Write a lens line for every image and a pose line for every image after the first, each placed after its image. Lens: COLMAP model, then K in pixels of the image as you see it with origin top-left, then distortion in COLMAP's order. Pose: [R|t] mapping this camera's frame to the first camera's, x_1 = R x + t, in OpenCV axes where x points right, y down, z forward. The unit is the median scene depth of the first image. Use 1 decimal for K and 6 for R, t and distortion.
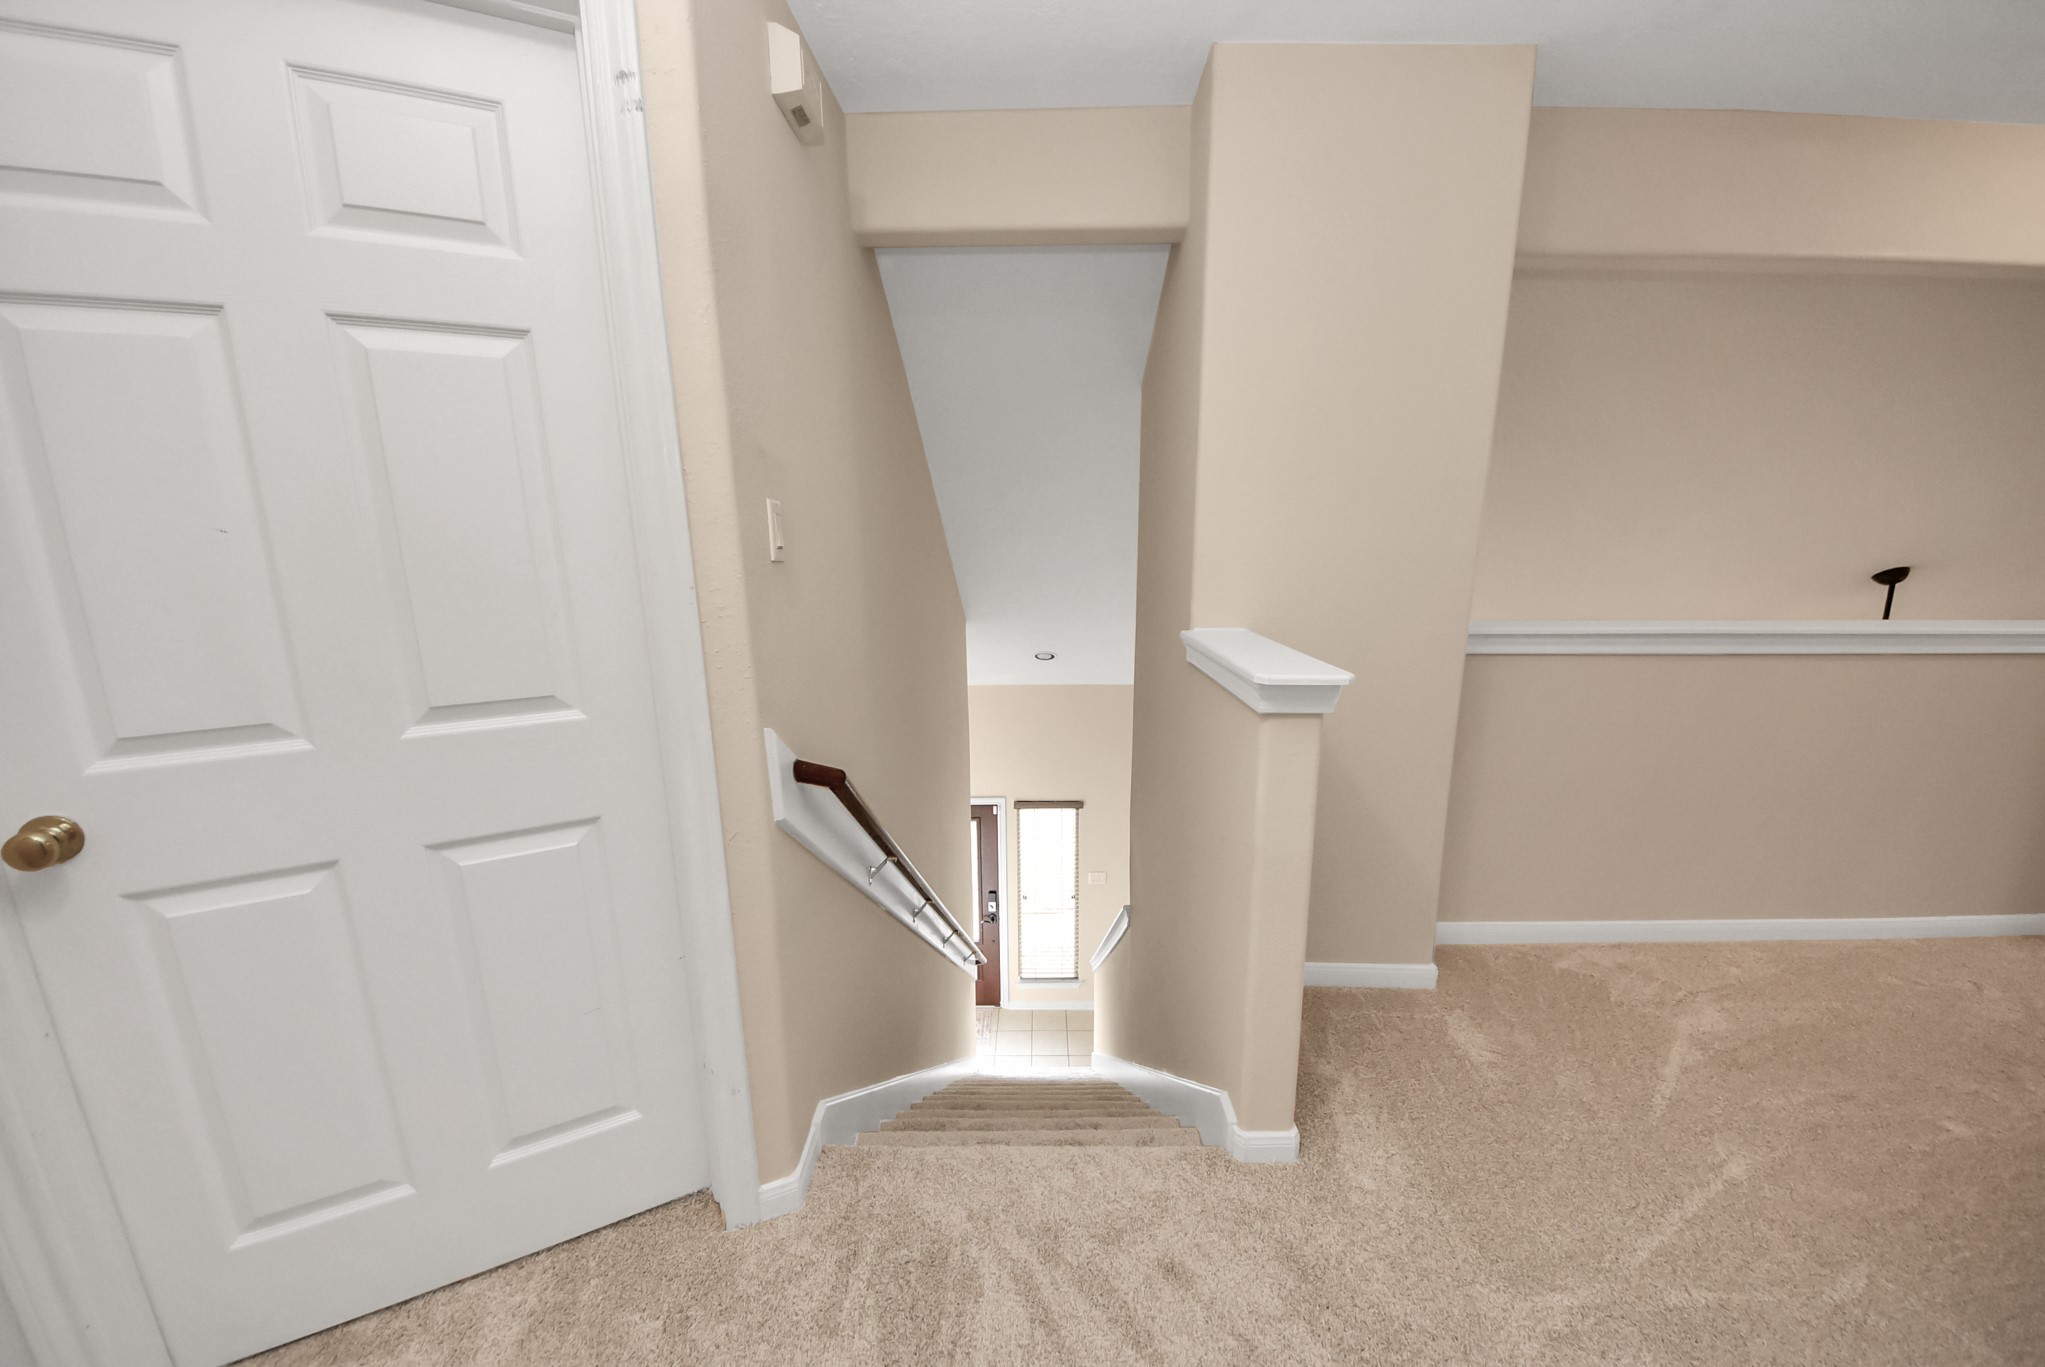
lens RADIAL K [[725.0, 0, 1018.0], [0, 725.0, 695.8], [0, 0, 1]] dist [0.000543, -0.008762]
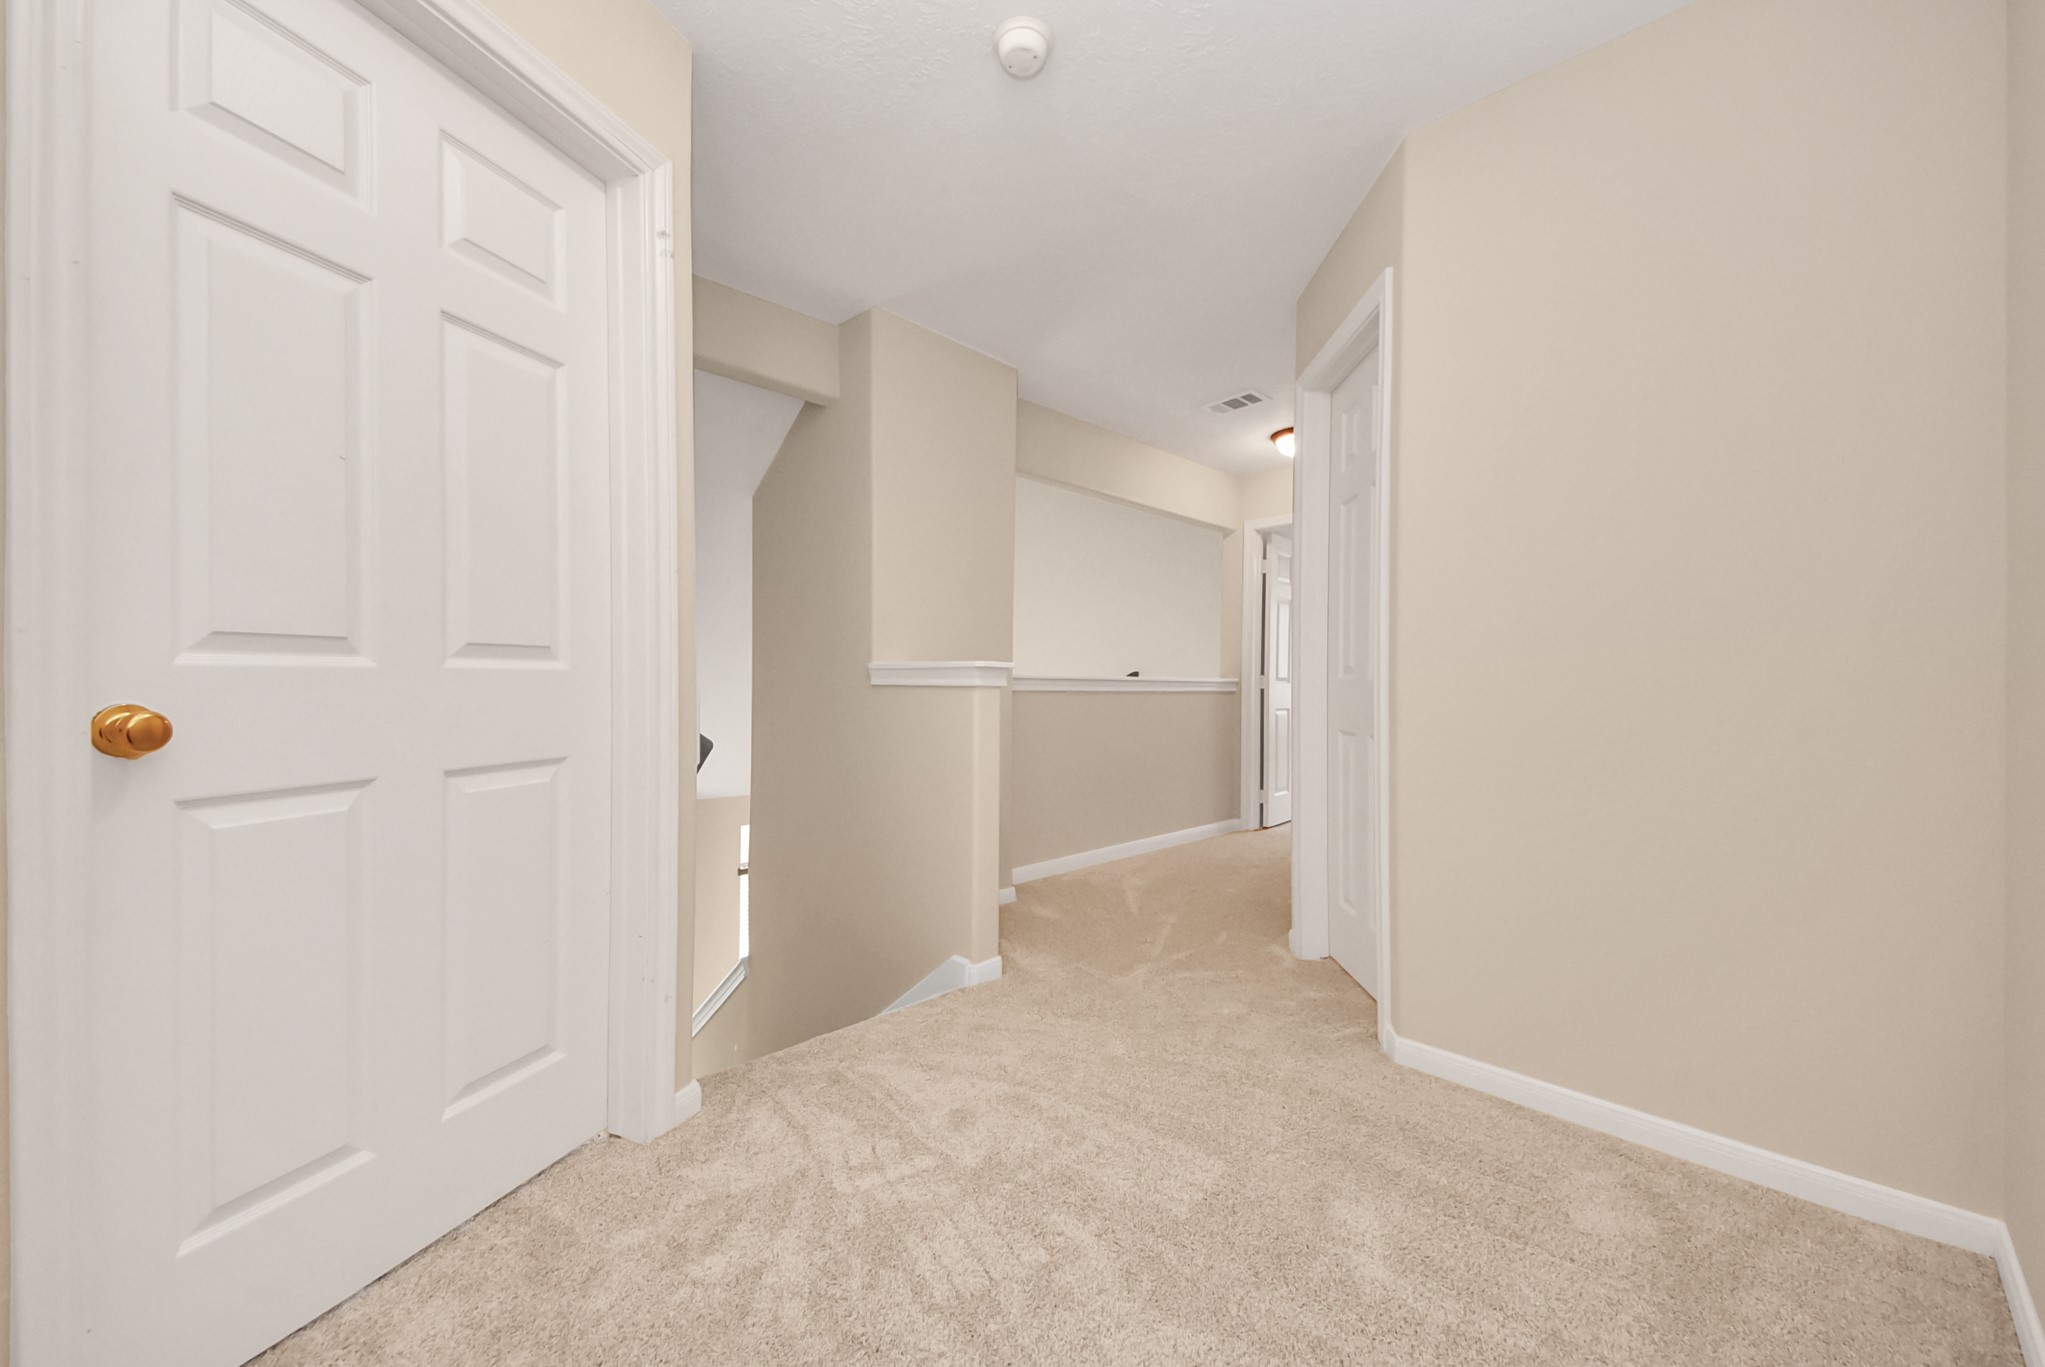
lens RADIAL K [[752.6, 0, 1031.8], [0, 752.6, 680.4], [0, 0, 1]] dist [0.010457, -0.010396]
pose [[0.708668, 0.023399, 0.705154, -0.897624], [0.115819, 0.982034, -0.148983, 0.310055], [-0.695971, 0.187250, 0.693226, -0.372803]]
